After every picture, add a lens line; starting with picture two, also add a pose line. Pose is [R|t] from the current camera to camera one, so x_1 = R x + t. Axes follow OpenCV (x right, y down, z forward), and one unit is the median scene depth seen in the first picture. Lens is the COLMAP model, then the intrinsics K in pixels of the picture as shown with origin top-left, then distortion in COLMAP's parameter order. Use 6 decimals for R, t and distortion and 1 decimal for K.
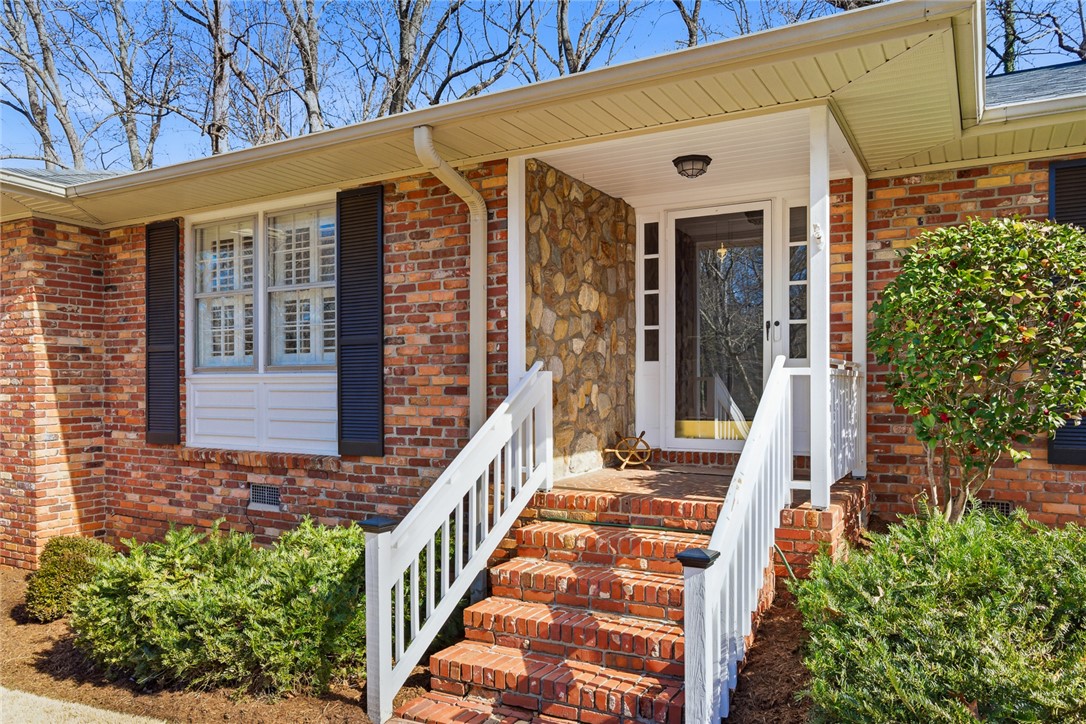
lens RADIAL K [[778.3, 0, 543.0], [0, 778.3, 362.0], [0, 0, 1]] dist [0.000532, -0.000303]
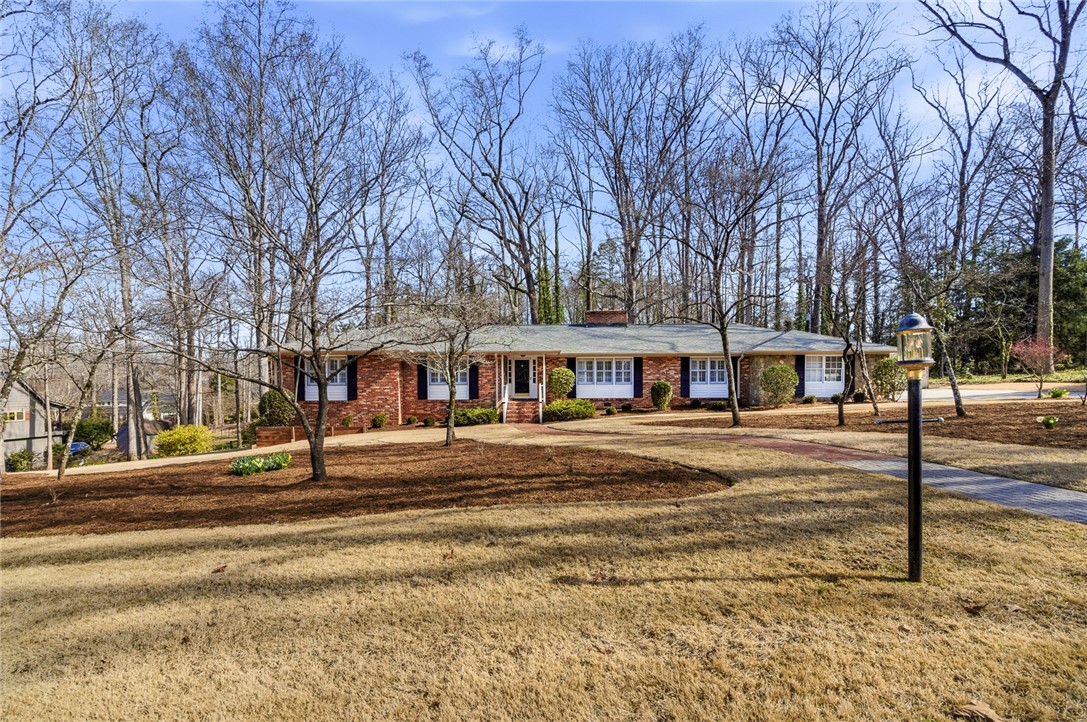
lens RADIAL K [[499.8, 0, 541.3], [0, 499.8, 366.5], [0, 0, 1]] dist [0.002217, -0.000071]
pose [[0.866369, 0.015032, 0.499178, -1.689950], [-0.006075, 0.999790, -0.019563, -0.061859], [-0.499367, 0.013916, 0.866279, -2.616350]]
